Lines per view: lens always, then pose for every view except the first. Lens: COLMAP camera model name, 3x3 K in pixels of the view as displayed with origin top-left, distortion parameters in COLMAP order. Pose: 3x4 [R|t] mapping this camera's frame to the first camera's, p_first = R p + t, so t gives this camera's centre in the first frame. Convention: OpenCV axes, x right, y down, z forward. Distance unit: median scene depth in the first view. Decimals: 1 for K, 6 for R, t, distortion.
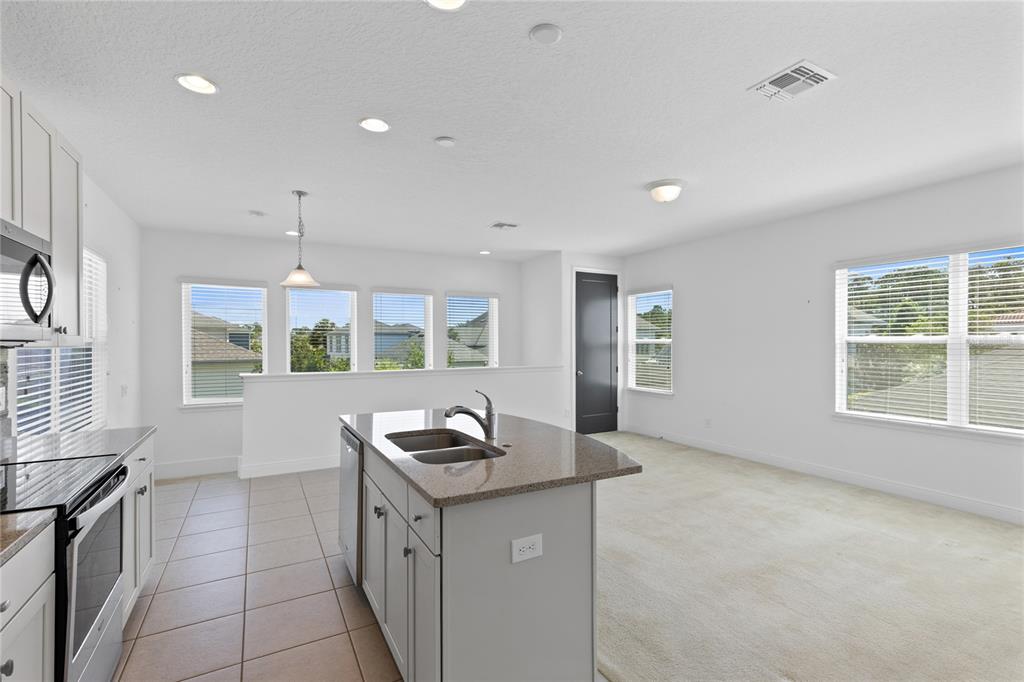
lens RADIAL K [[461.9, 0, 515.8], [0, 461.9, 342.8], [0, 0, 1]] dist [0.011469, -0.001148]
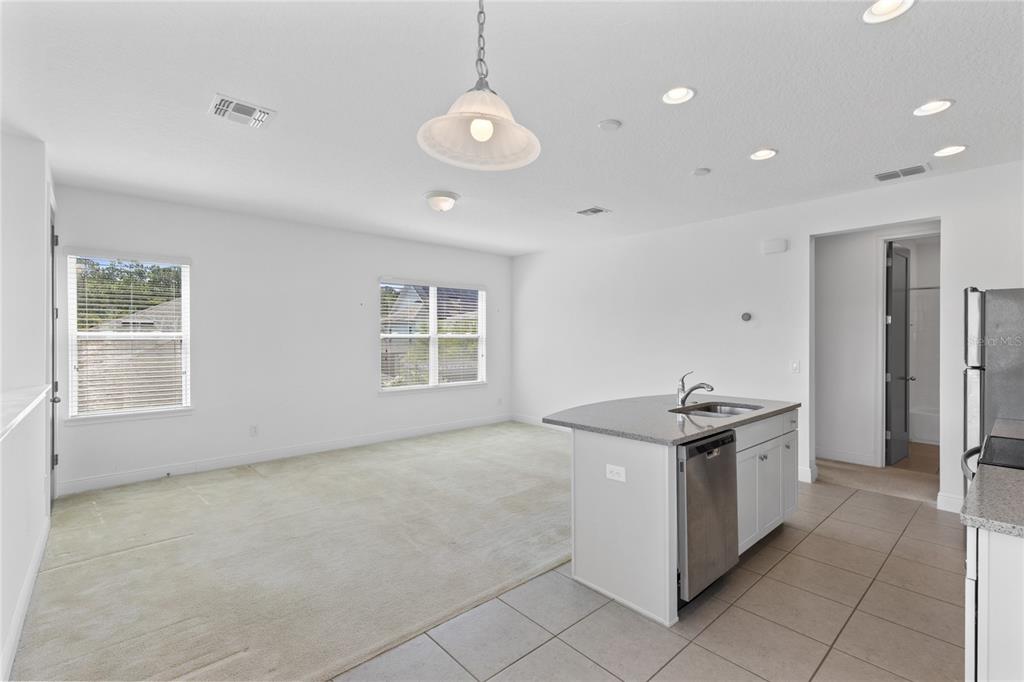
lens RADIAL K [[461.9, 0, 515.8], [0, 461.9, 342.8], [0, 0, 1]] dist [0.011469, -0.001148]
pose [[-0.224401, -0.006724, 0.974474, -0.720511], [0.004619, 0.999958, 0.007963, 0.005543], [-0.974486, 0.006288, -0.224361, 0.966721]]
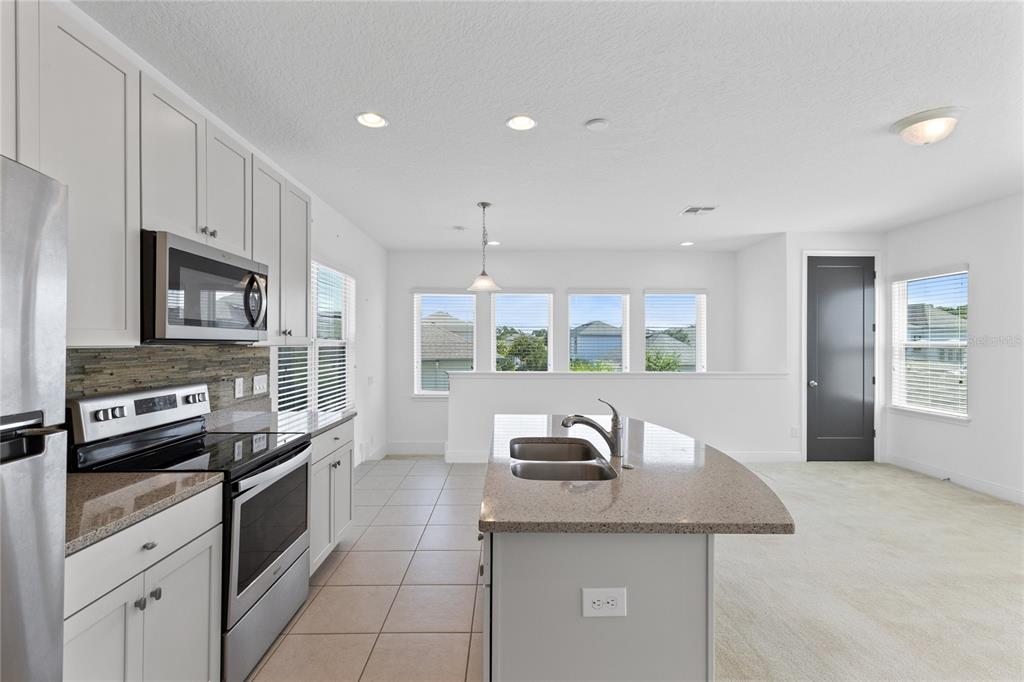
lens RADIAL K [[461.9, 0, 515.8], [0, 461.9, 342.8], [0, 0, 1]] dist [0.011469, -0.001148]
pose [[0.883345, 0.003997, -0.468706, 0.092513], [-0.005382, 0.999984, -0.001616, -0.000225], [0.468692, 0.003950, 0.883353, 0.078671]]
